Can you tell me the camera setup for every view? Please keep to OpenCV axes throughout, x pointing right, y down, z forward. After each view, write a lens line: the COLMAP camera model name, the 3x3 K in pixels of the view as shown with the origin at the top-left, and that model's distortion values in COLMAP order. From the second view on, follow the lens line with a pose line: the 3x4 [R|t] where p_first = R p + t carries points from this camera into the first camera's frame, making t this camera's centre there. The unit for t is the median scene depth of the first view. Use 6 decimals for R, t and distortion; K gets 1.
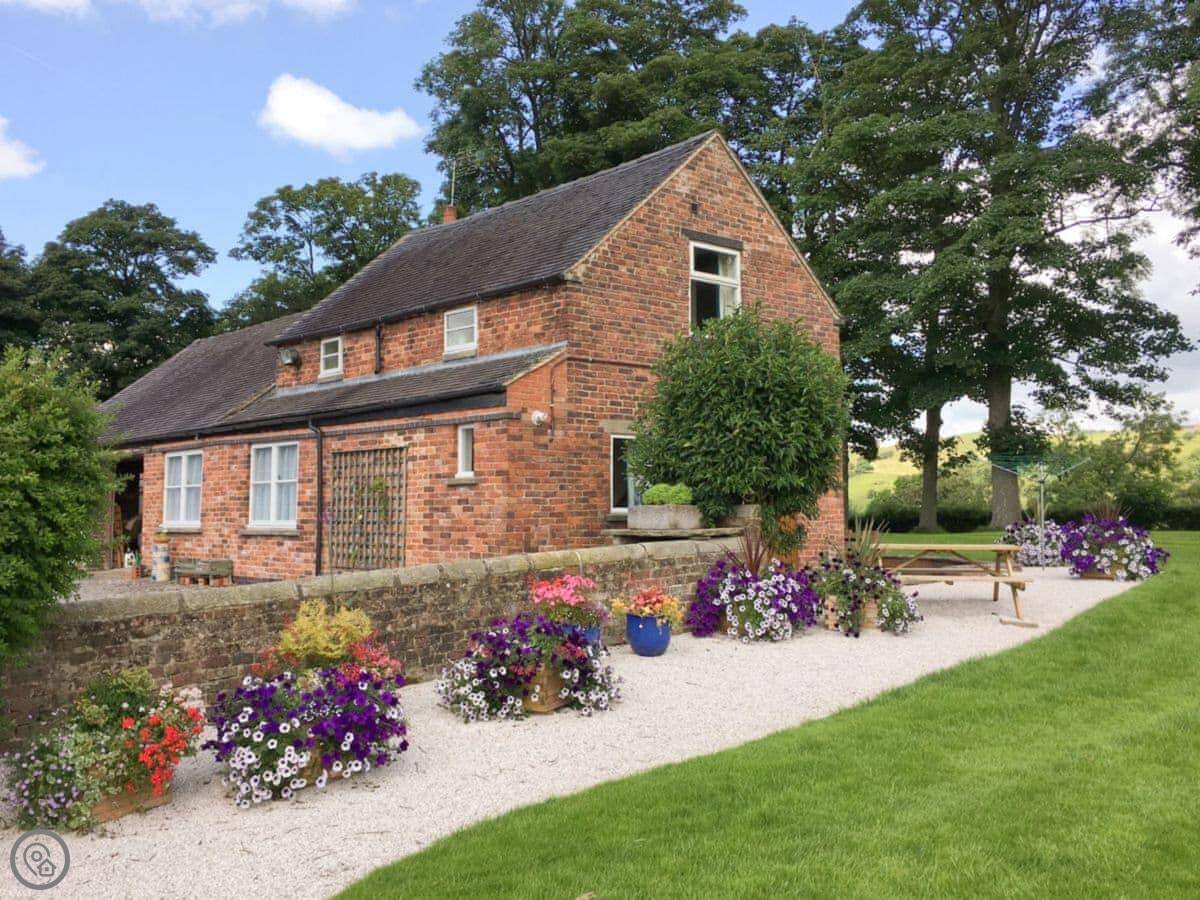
lens RADIAL K [[1221.0, 0, 595.1], [0, 1221.0, 437.6], [0, 0, 1]] dist [0.016034, 0.001593]
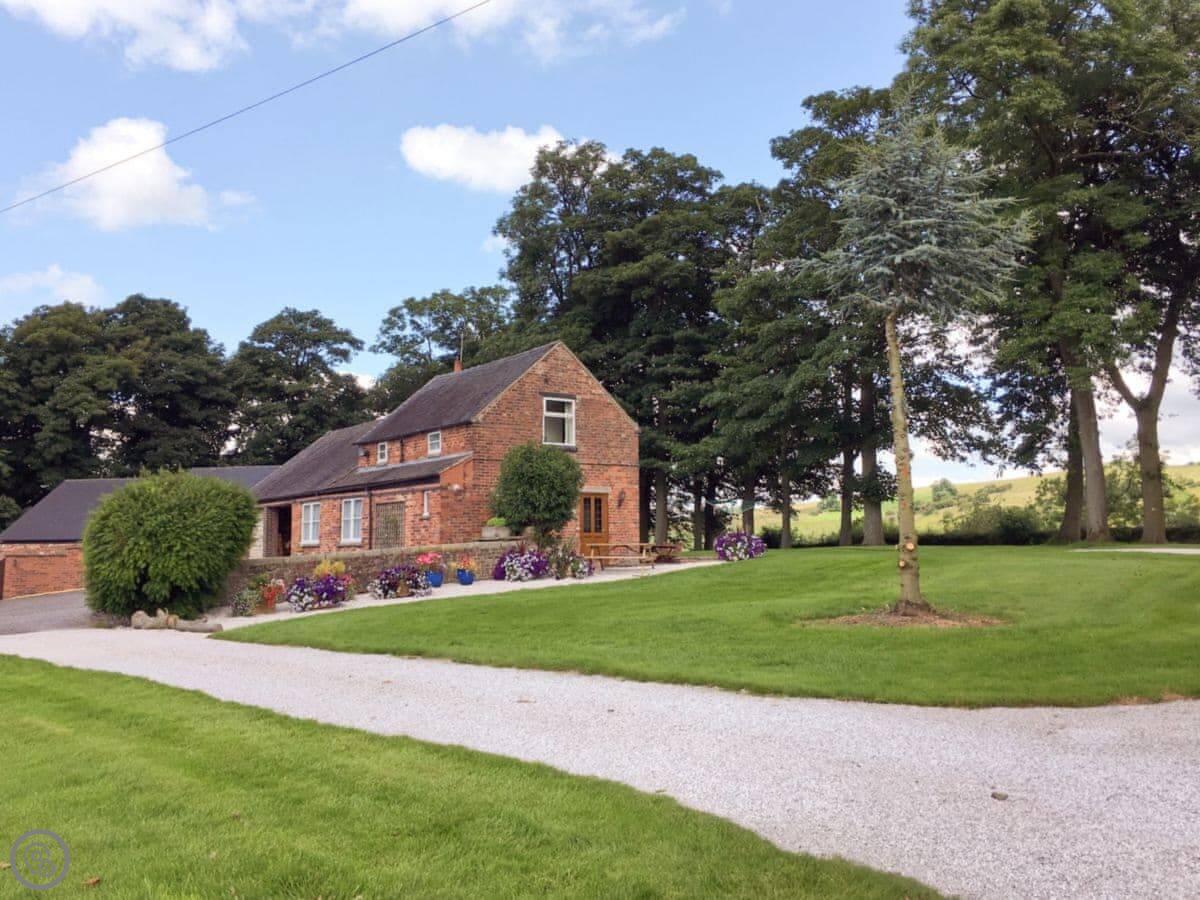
lens RADIAL K [[1089.9, 0, 600.0], [0, 1089.9, 450.0], [0, 0, 1]] dist [-0.004487, -0.021207]
pose [[0.994604, -0.017058, -0.102332, 0.315675], [0.014565, 0.999580, -0.025052, -0.024156], [0.102716, 0.023427, 0.994435, -0.699465]]
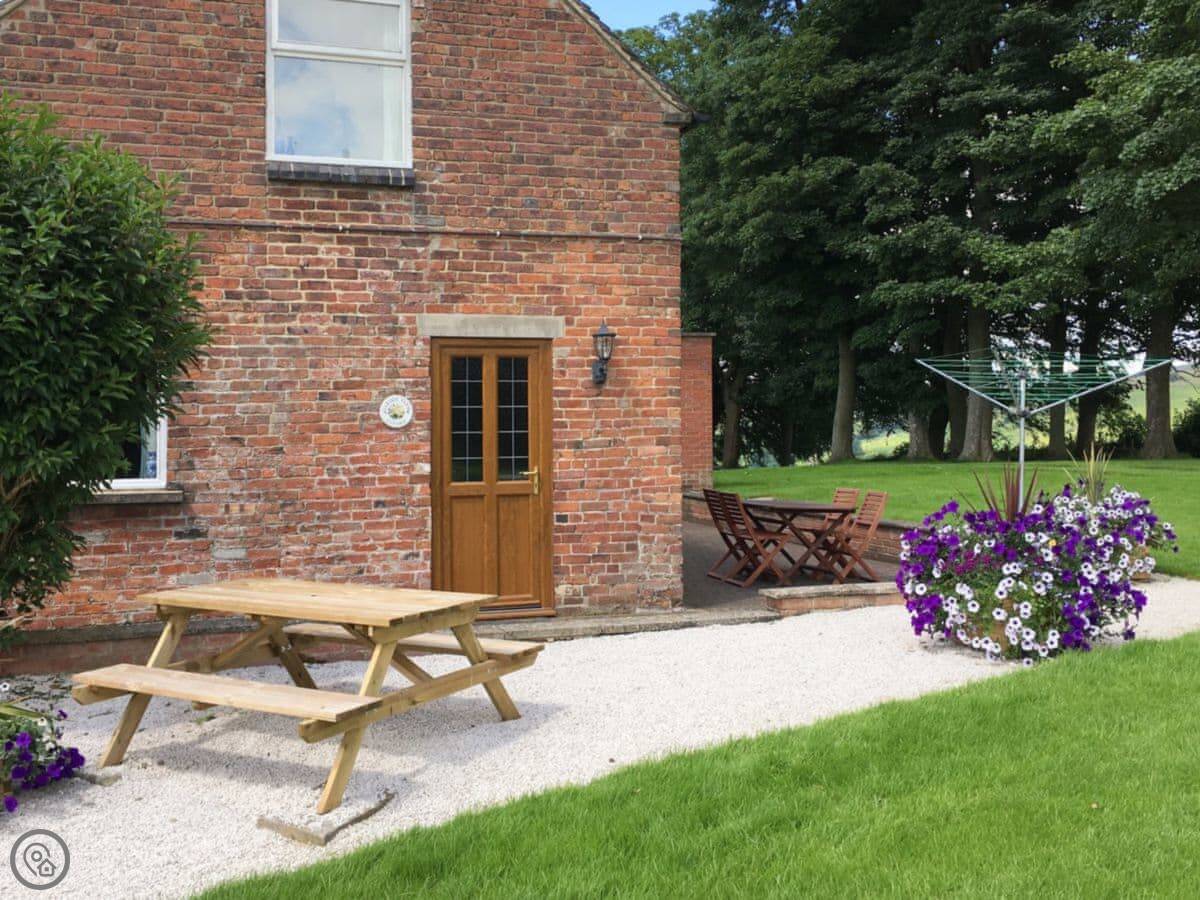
lens RADIAL K [[1221.0, 0, 595.1], [0, 1221.0, 437.6], [0, 0, 1]] dist [0.016034, 0.001593]
pose [[0.915848, -0.002998, -0.401514, 0.383202], [0.036417, 0.996471, 0.075628, 0.003503], [0.399870, -0.083886, 0.912725, 0.485976]]
